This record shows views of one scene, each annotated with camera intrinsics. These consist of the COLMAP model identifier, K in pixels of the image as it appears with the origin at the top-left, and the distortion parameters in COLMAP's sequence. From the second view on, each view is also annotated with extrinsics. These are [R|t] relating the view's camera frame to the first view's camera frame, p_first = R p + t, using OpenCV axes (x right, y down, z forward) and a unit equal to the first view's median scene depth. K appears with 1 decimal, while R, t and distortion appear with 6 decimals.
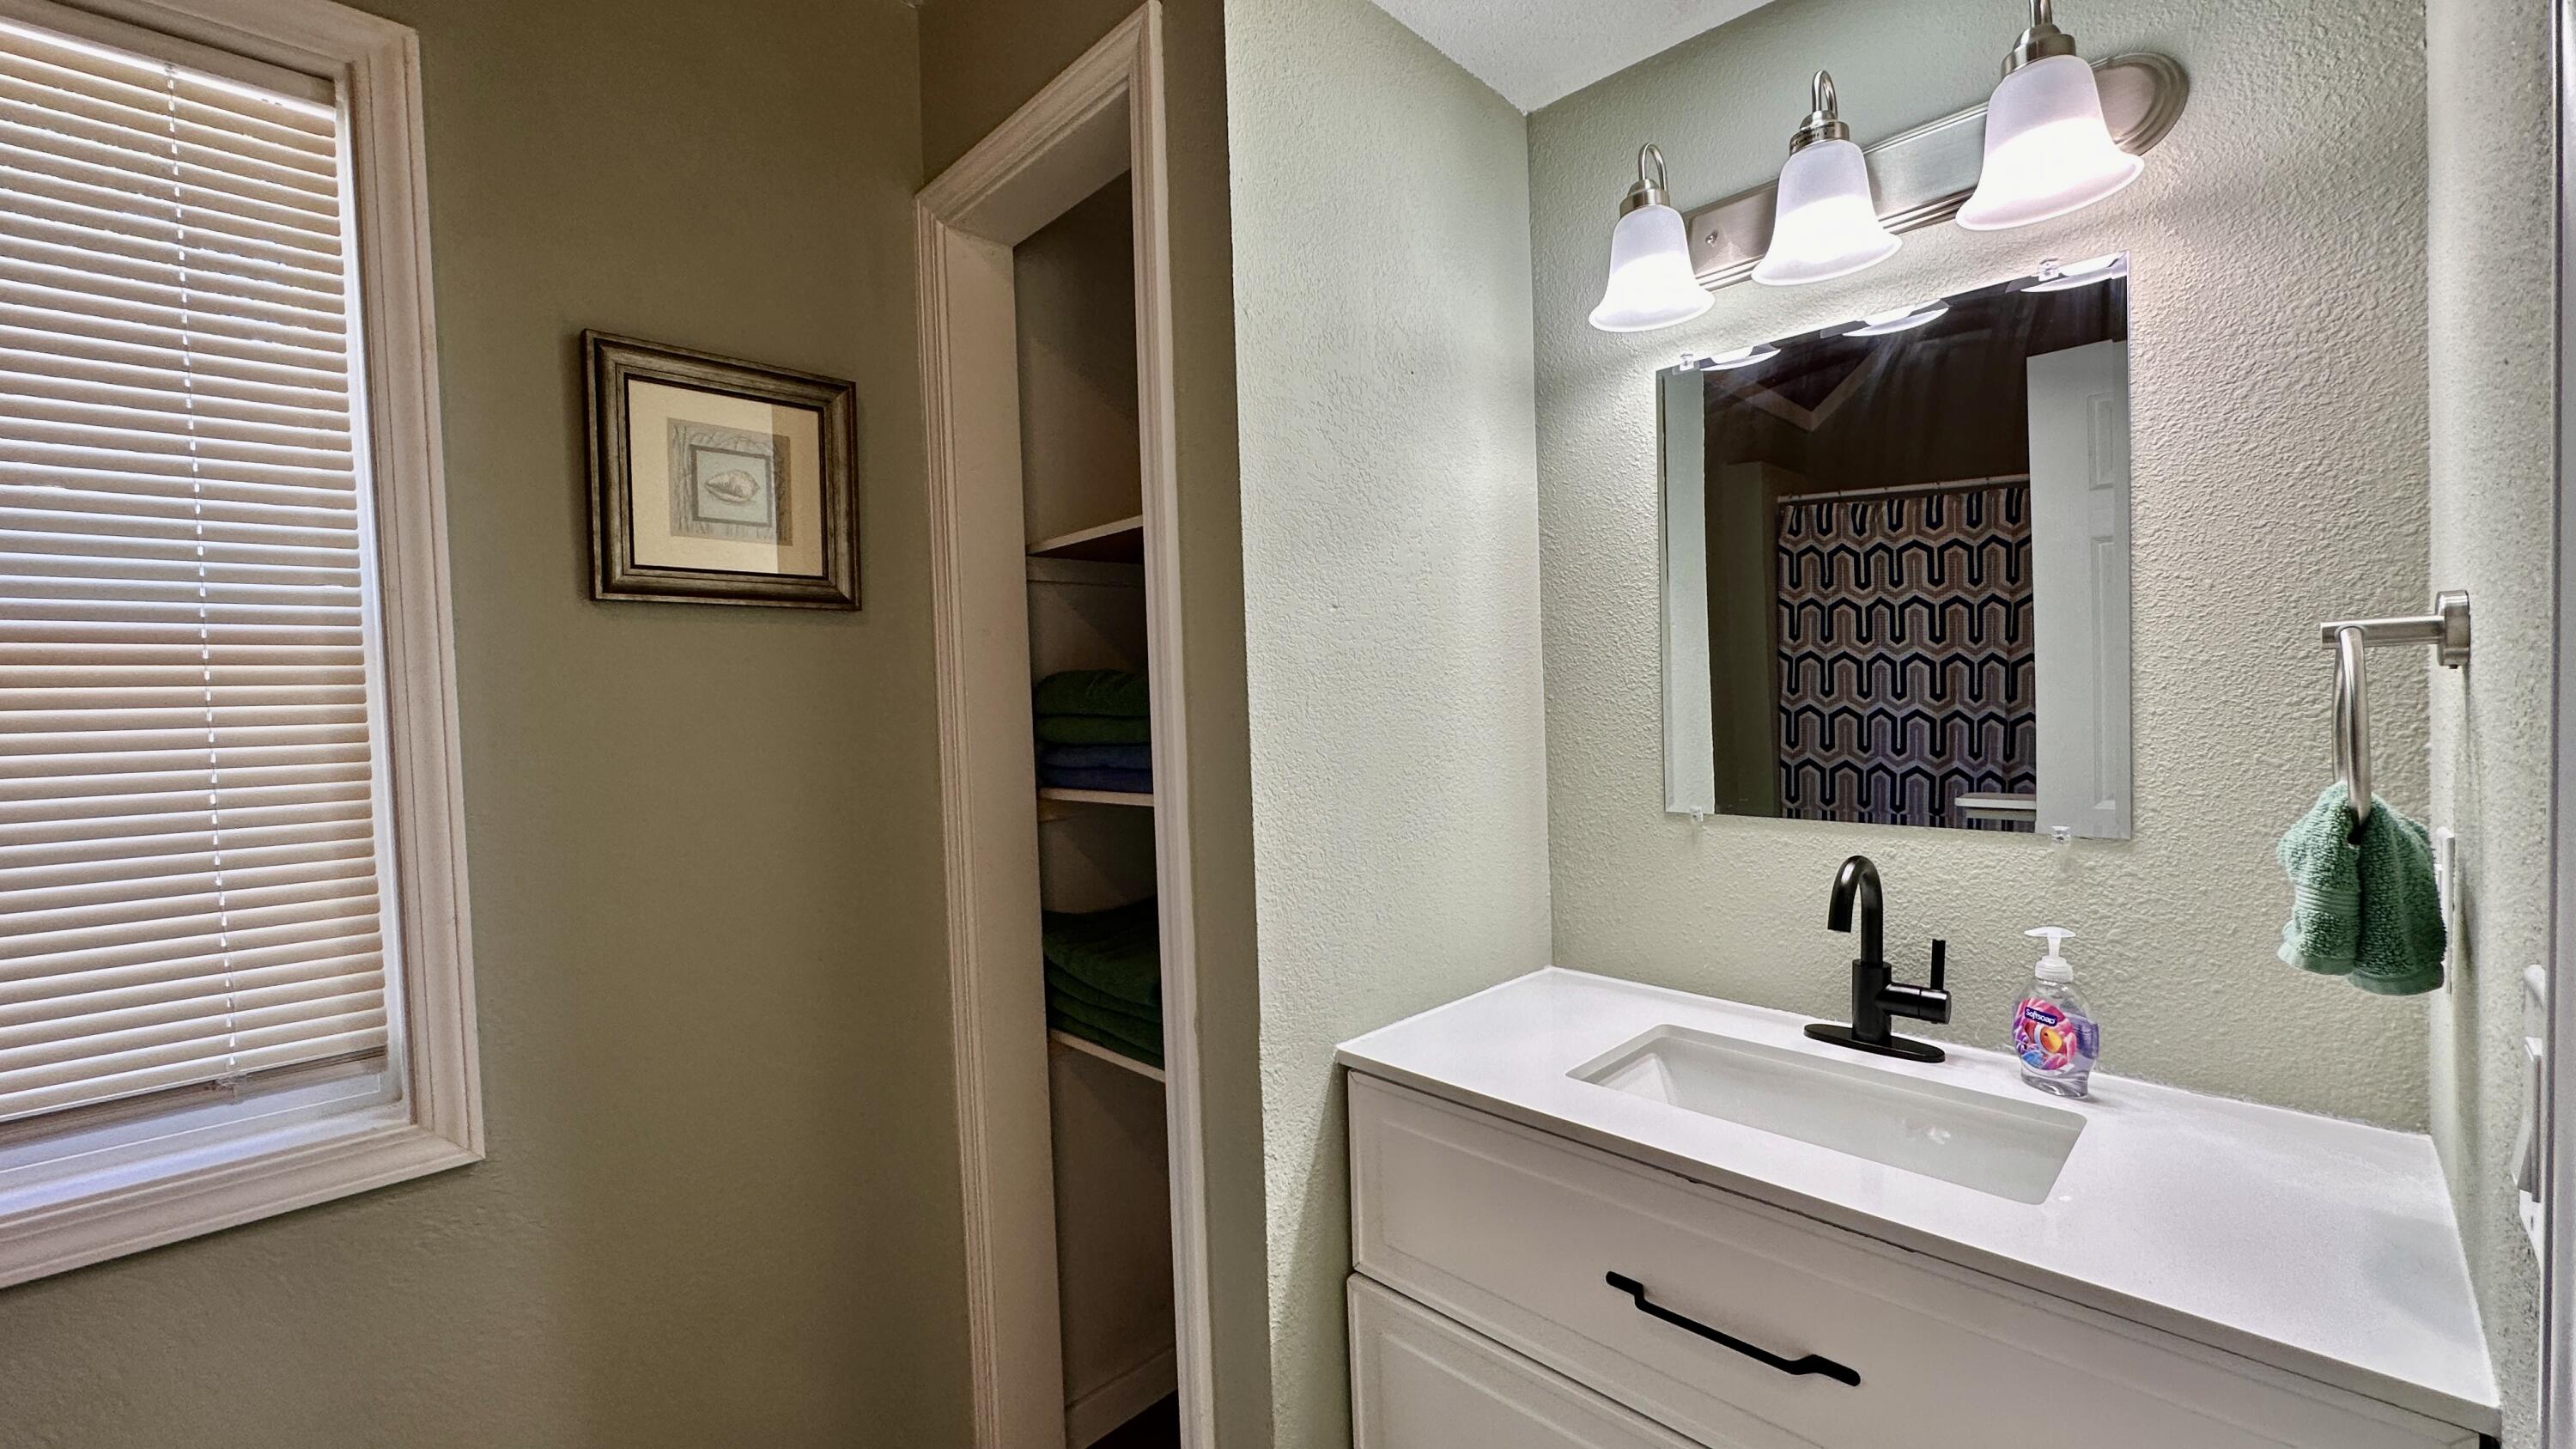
lens RADIAL K [[1027.9, 0, 1290.6], [0, 1027.9, 730.3], [0, 0, 1]] dist [-0.001865, 0.000738]
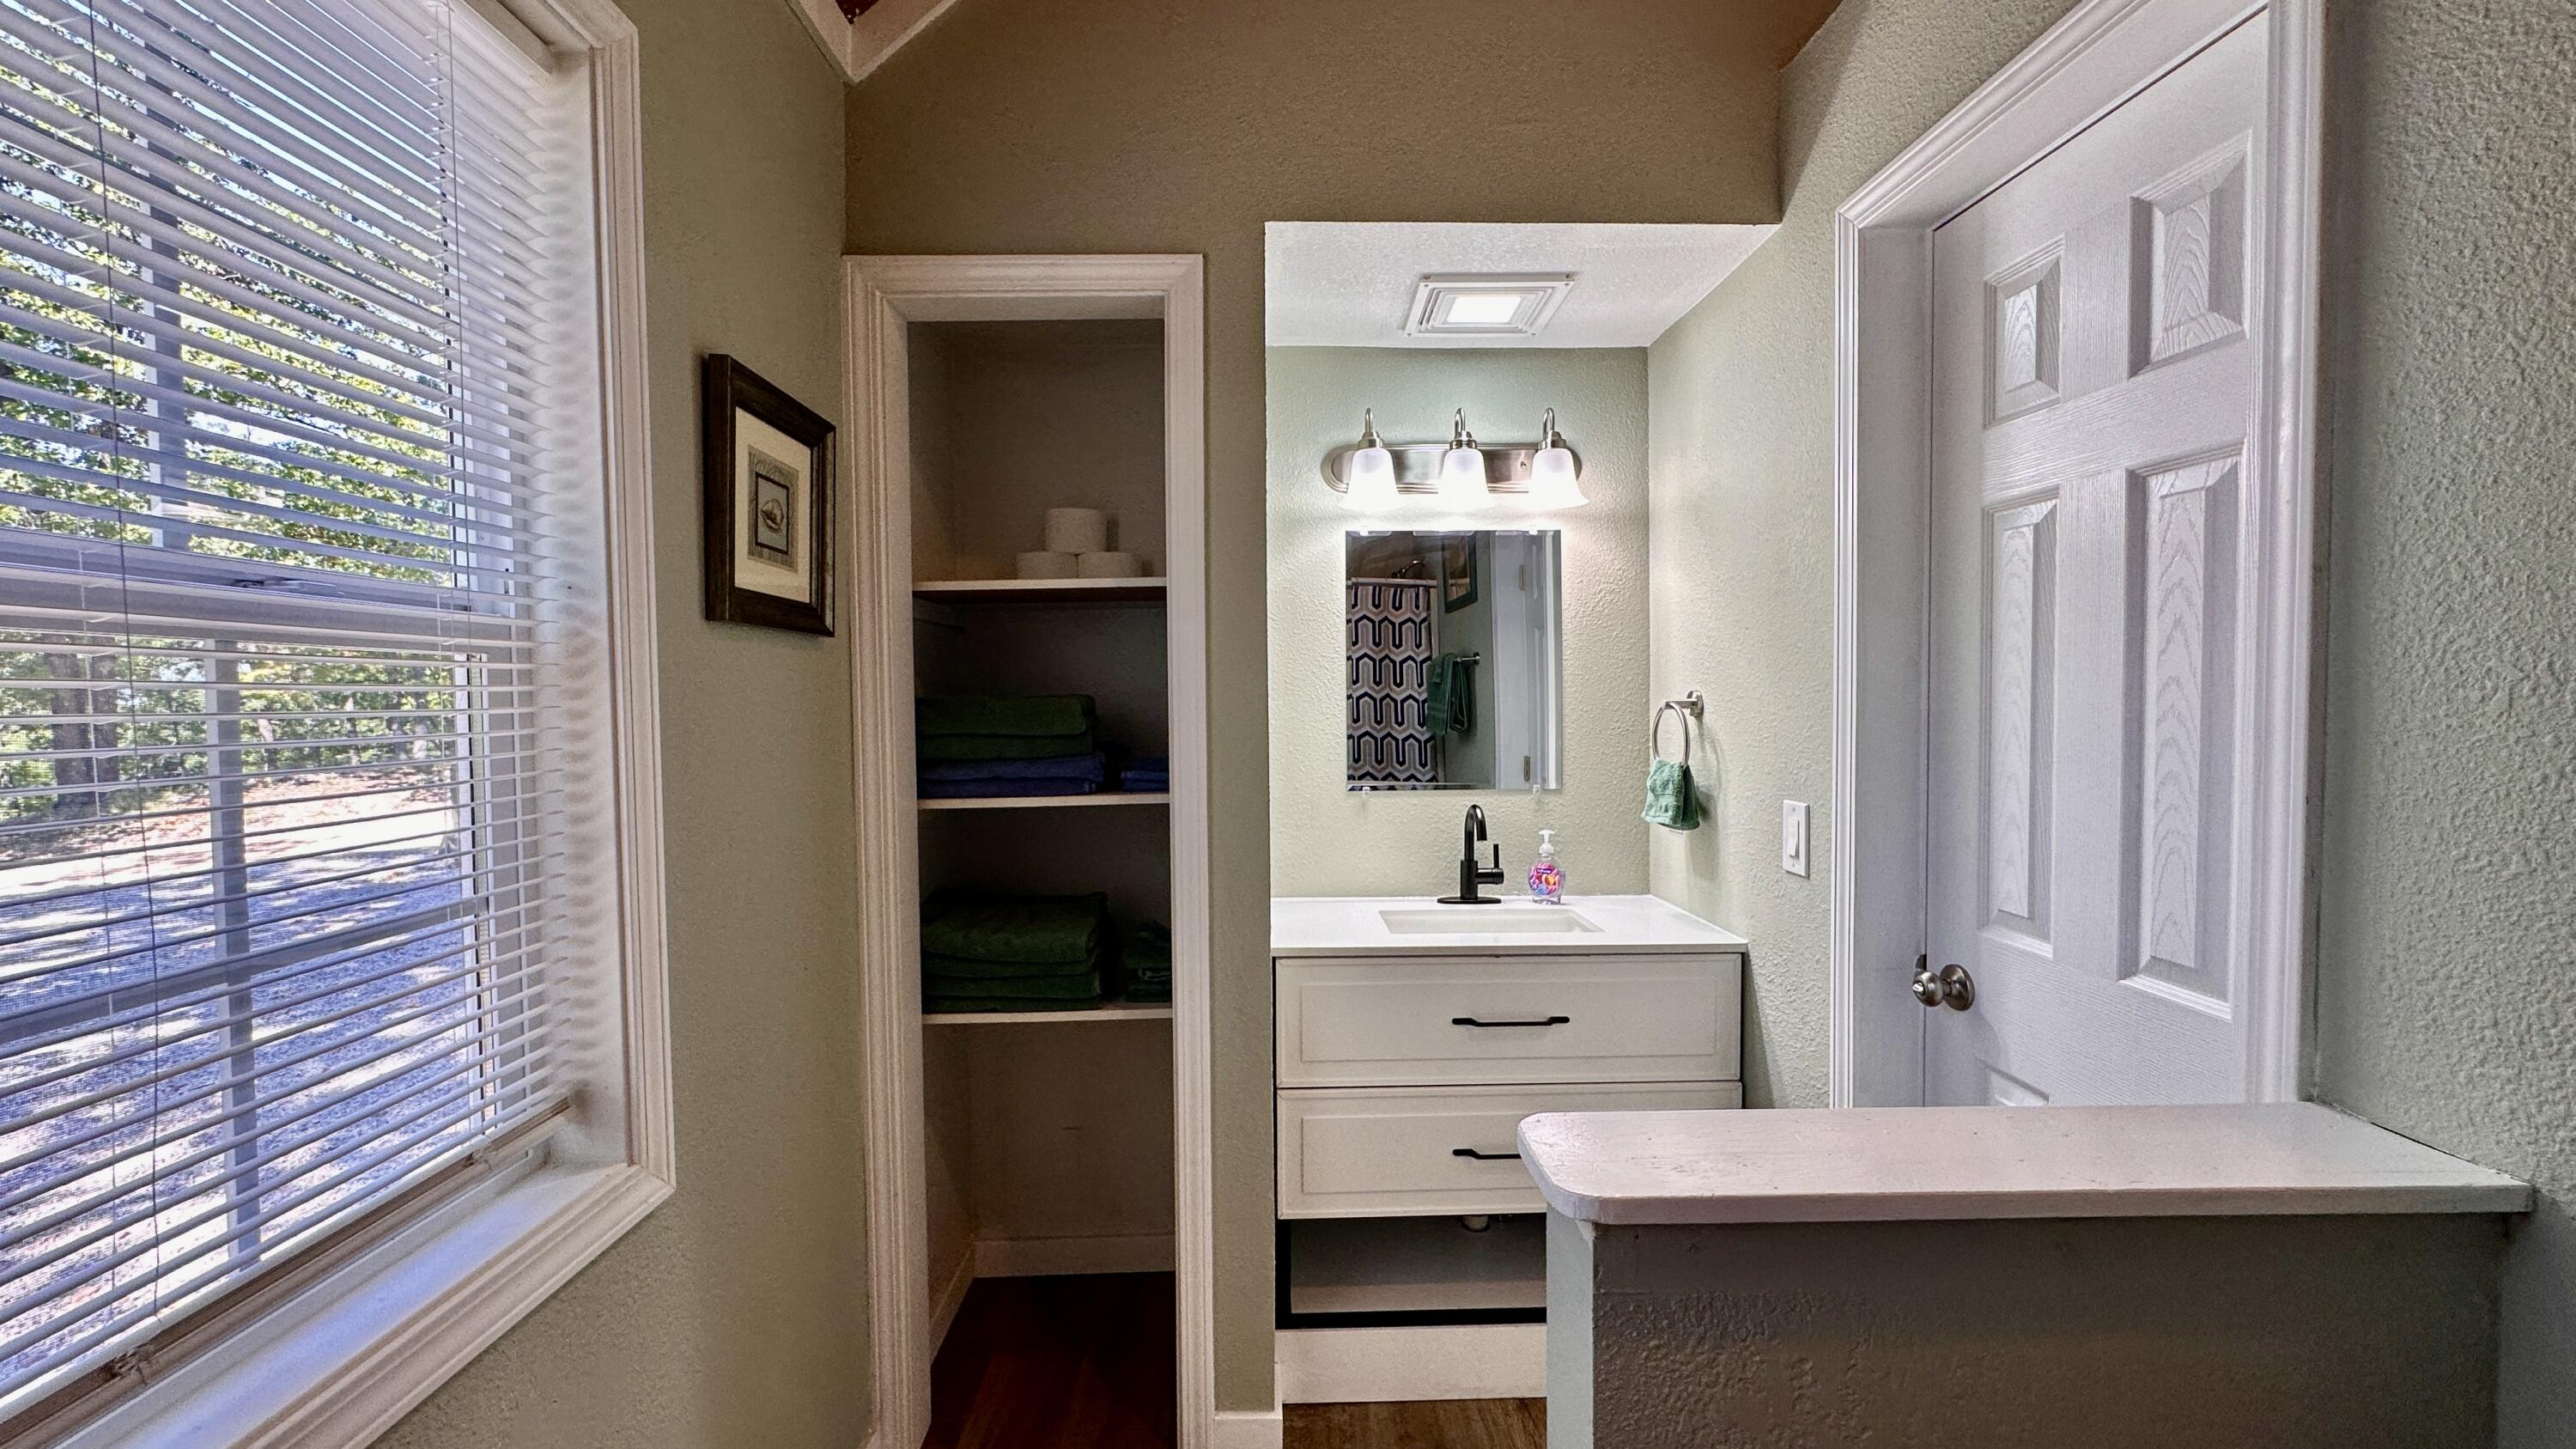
lens RADIAL K [[1027.9, 0, 1290.6], [0, 1027.9, 730.3], [0, 0, 1]] dist [-0.001865, 0.000738]
pose [[0.685685, -0.000773, 0.727898, -1.137760], [0.013122, 0.999850, -0.011299, -0.003903], [-0.727780, 0.017299, 0.685592, -0.107777]]
